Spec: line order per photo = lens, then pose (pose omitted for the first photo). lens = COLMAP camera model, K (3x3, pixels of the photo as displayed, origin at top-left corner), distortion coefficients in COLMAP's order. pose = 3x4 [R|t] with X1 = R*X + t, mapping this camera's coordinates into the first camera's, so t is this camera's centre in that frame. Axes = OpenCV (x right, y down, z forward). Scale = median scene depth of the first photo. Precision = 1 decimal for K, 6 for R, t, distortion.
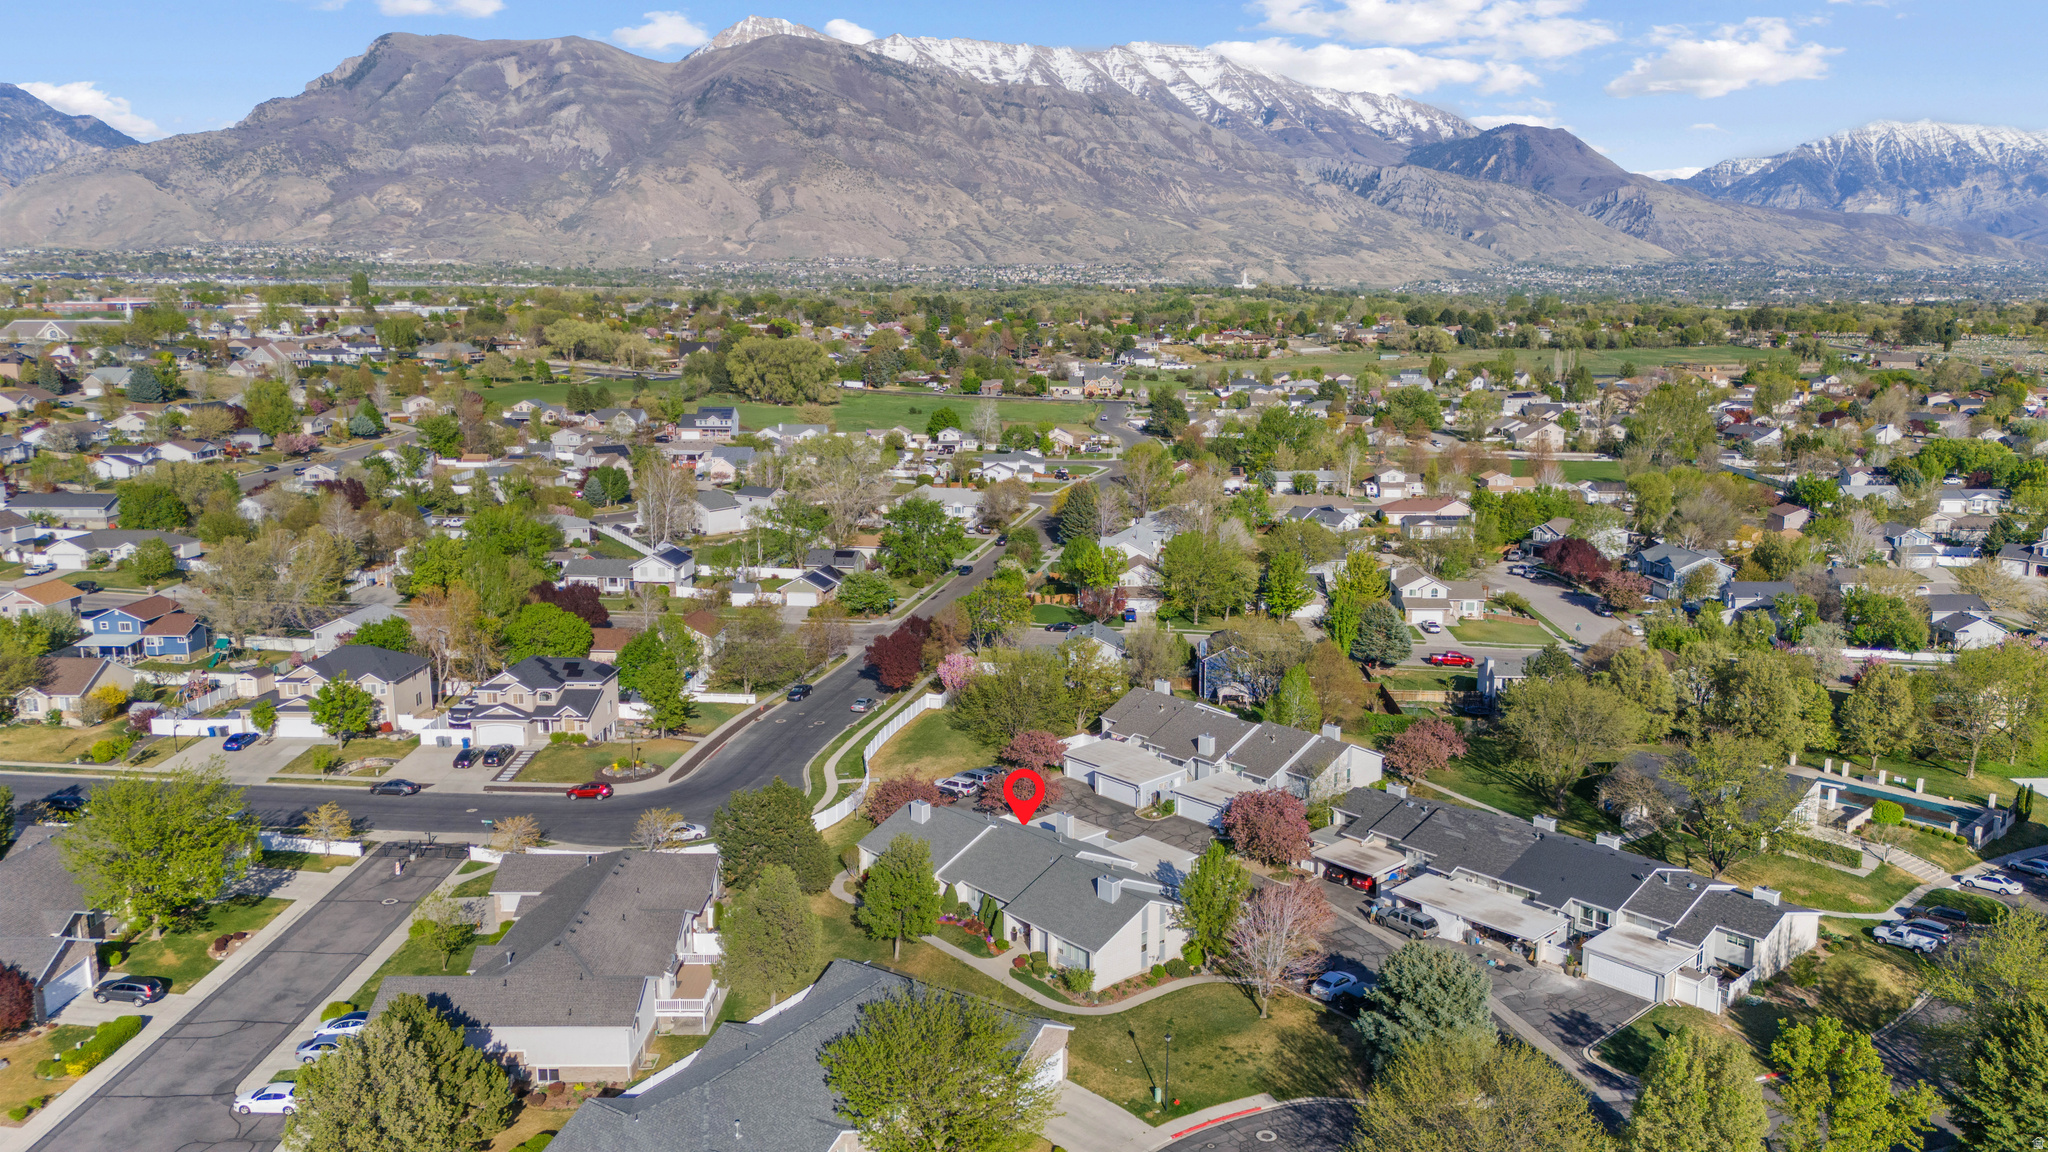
lens RADIAL K [[1503.0, 0, 1024.0], [0, 1503.0, 576.0], [0, 0, 1]] dist [0.094728, -0.091181]
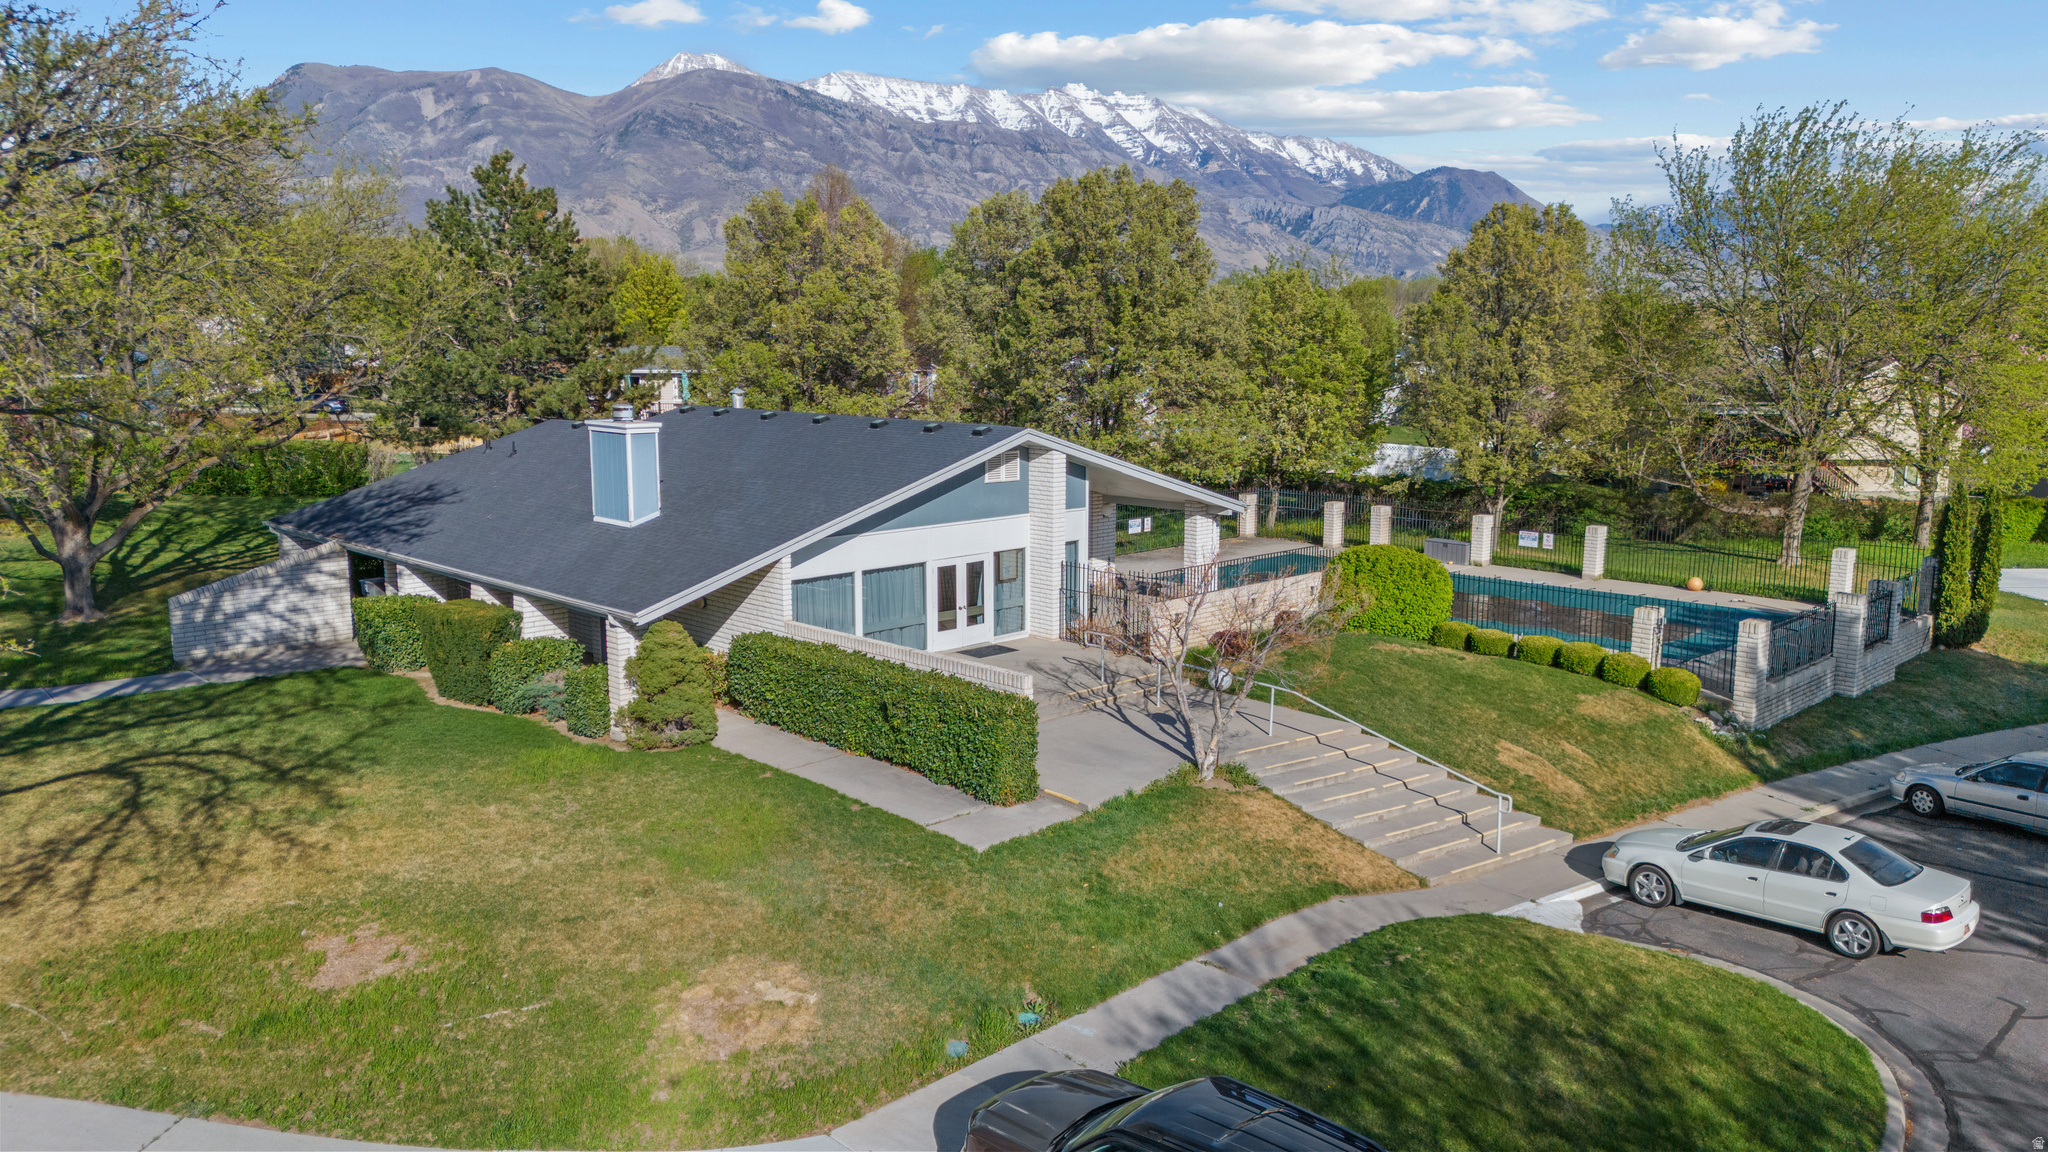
lens RADIAL K [[1503.0, 0, 1024.0], [0, 1503.0, 576.0], [0, 0, 1]] dist [0.094728, -0.091181]
pose [[0.999468, -0.002495, 0.032529, 0.437550], [0.003509, 0.999509, -0.031144, 0.138445], [-0.032435, 0.031241, 0.998985, 0.676724]]
